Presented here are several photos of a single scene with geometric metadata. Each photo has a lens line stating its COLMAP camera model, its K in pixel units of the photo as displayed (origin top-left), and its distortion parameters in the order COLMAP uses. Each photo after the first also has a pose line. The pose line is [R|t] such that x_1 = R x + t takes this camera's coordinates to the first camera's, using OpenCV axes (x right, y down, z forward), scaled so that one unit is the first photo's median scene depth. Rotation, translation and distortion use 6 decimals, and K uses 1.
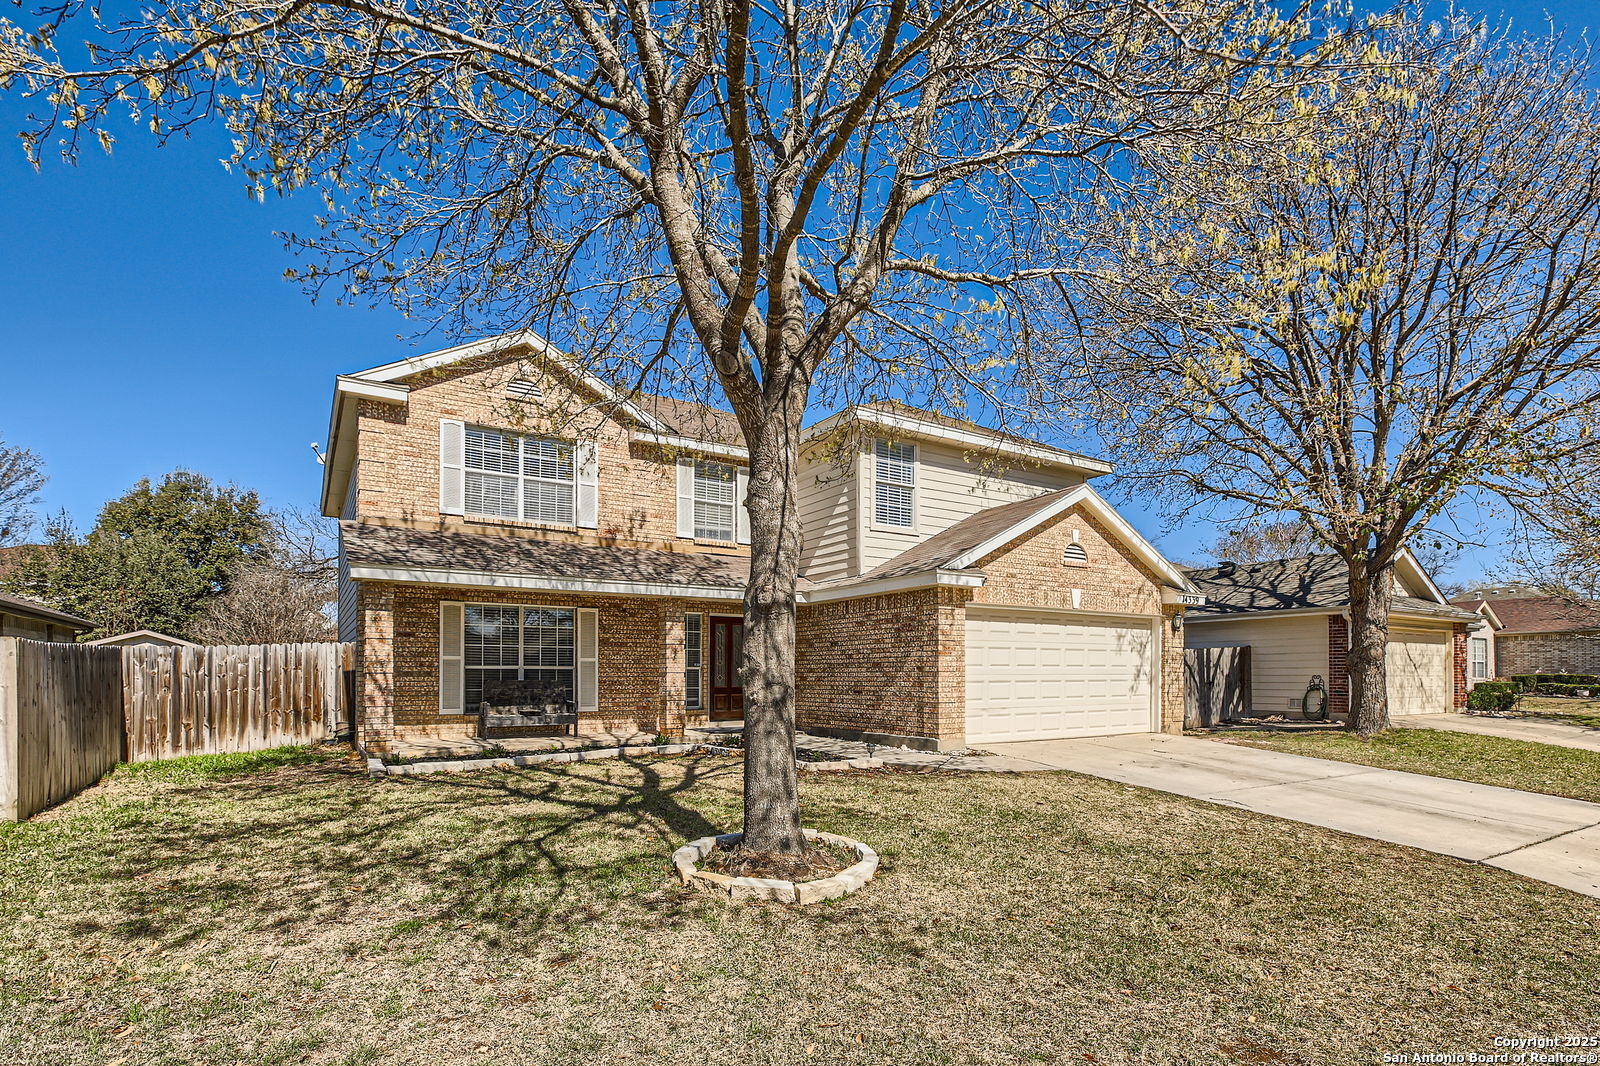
lens RADIAL K [[753.0, 0, 762.2], [0, 753.0, 673.2], [0, 0, 1]] dist [-0.001689, -0.000106]
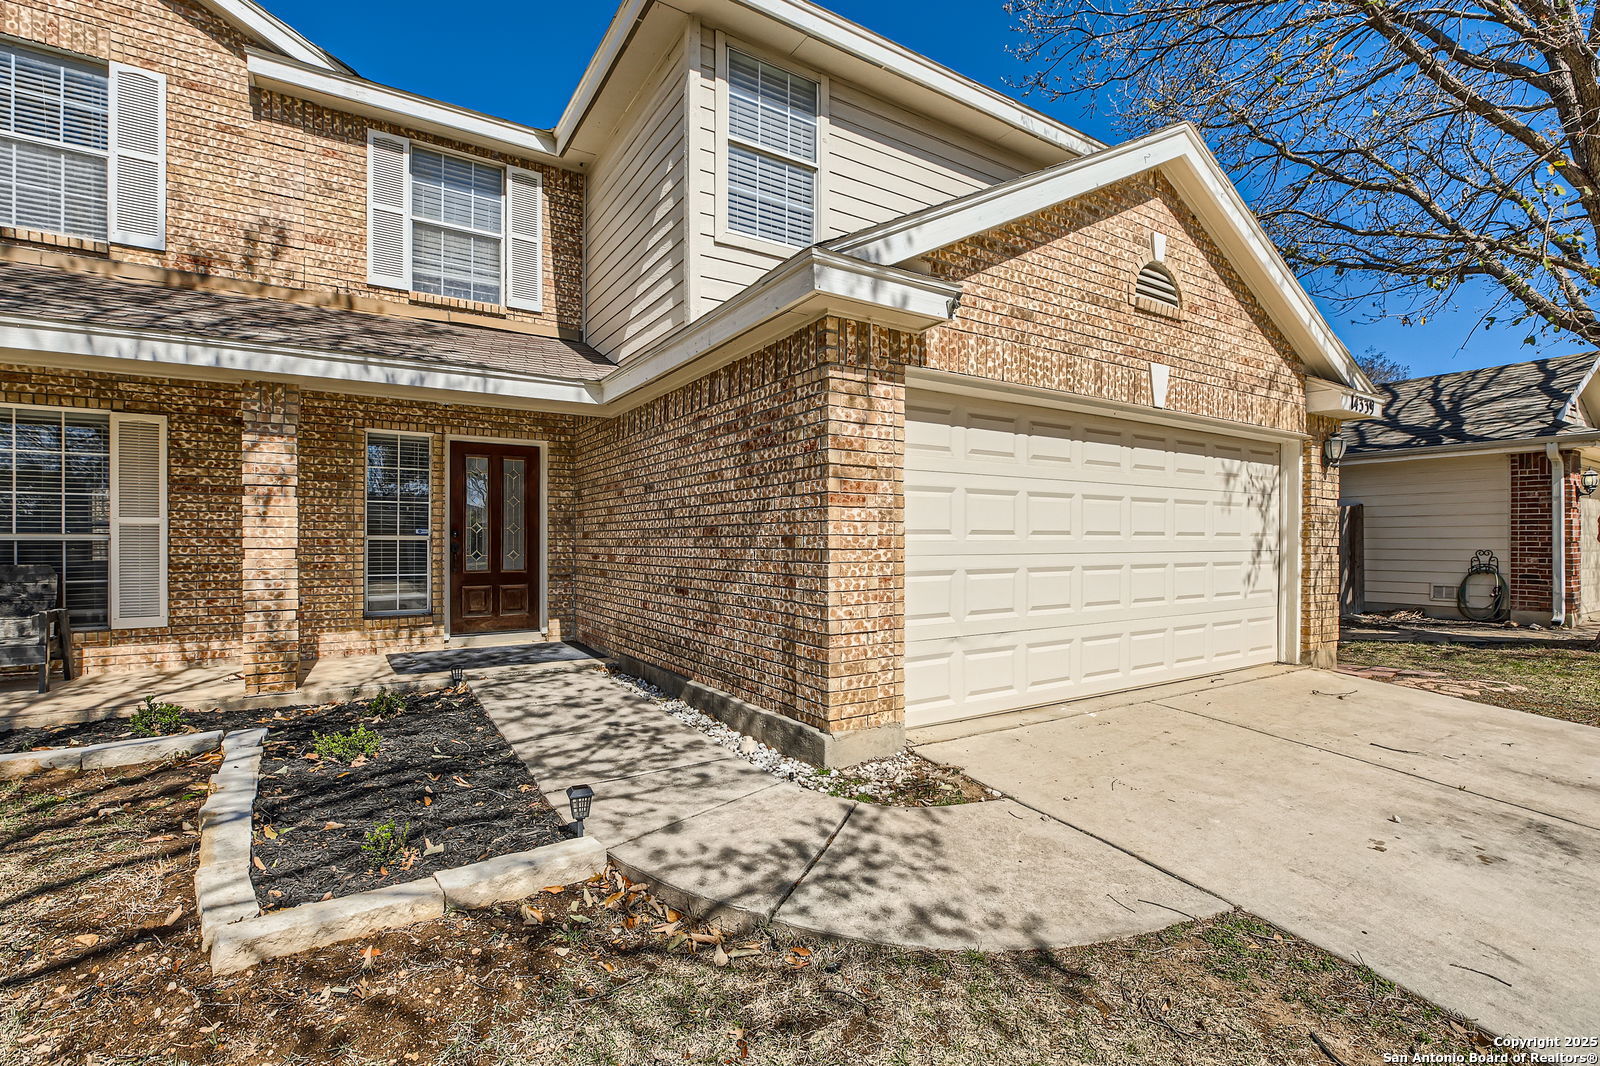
lens RADIAL K [[710.6, 0, 761.5], [0, 710.6, 547.6], [0, 0, 1]] dist [-0.008000, 0.000048]
pose [[0.999989, 0.001115, 0.004497, 0.172830], [-0.001157, 0.999955, 0.009401, -0.005412], [-0.004487, -0.009406, 0.999946, 0.564970]]
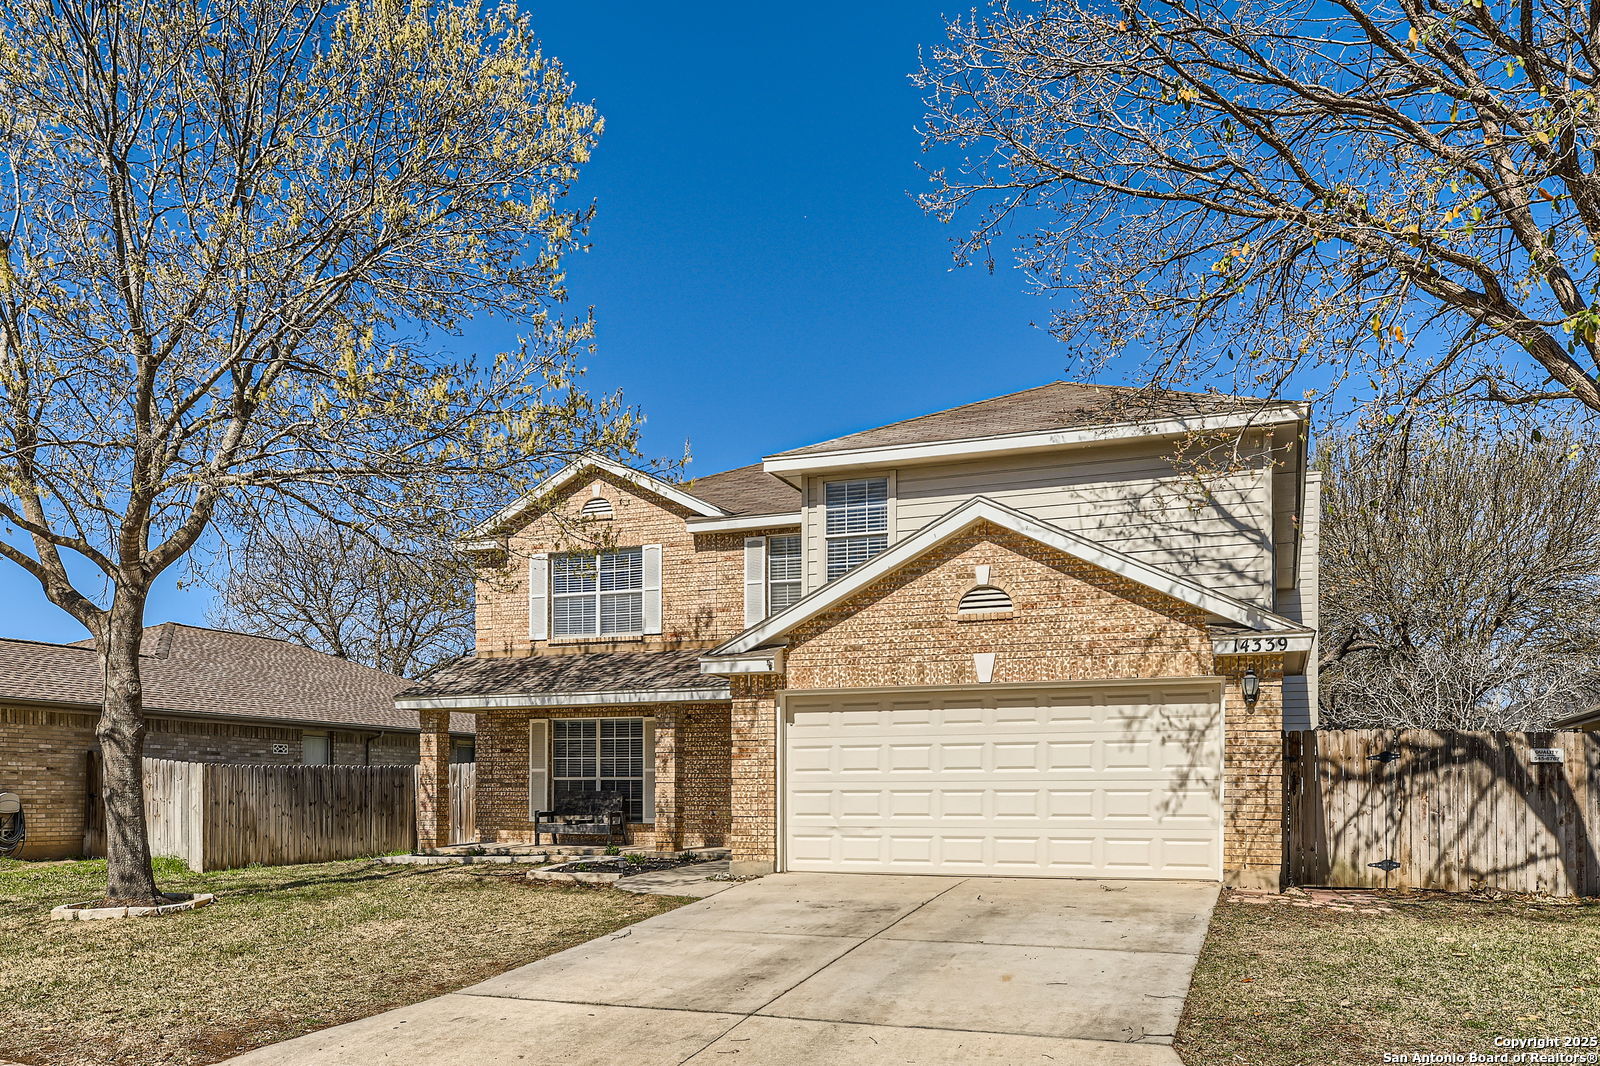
lens RADIAL K [[1145.6, 0, 859.6], [0, 1145.6, 798.7], [0, 0, 1]] dist [0.003921, 0.002365]
pose [[0.654386, 0.003844, -0.756151, 1.100788], [0.001004, 0.999982, 0.005953, 0.010738], [0.756160, -0.004655, 0.654370, 0.243561]]
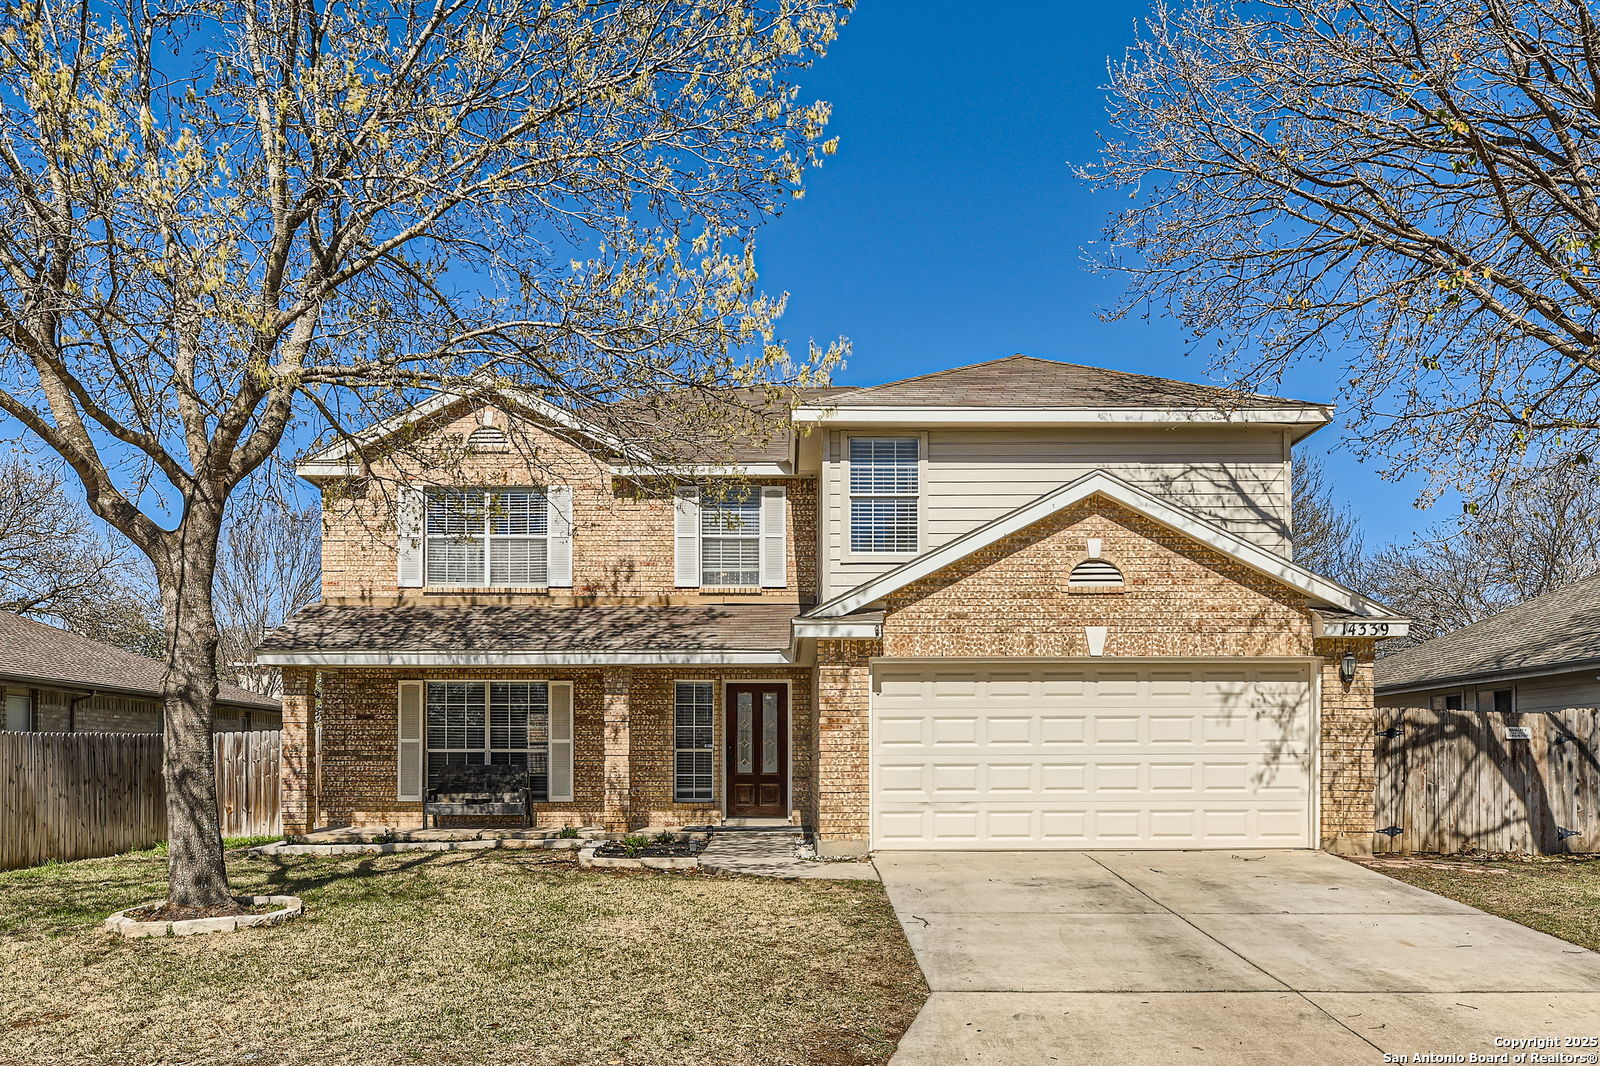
lens RADIAL K [[1218.7, 0, 796.5], [0, 1218.7, 763.6], [0, 0, 1]] dist [0.006464, 0.001003]
pose [[0.870093, -0.002493, -0.492881, 0.709450], [0.002893, 0.999996, 0.000048, 0.008557], [0.492879, -0.001467, 0.870097, -0.075543]]
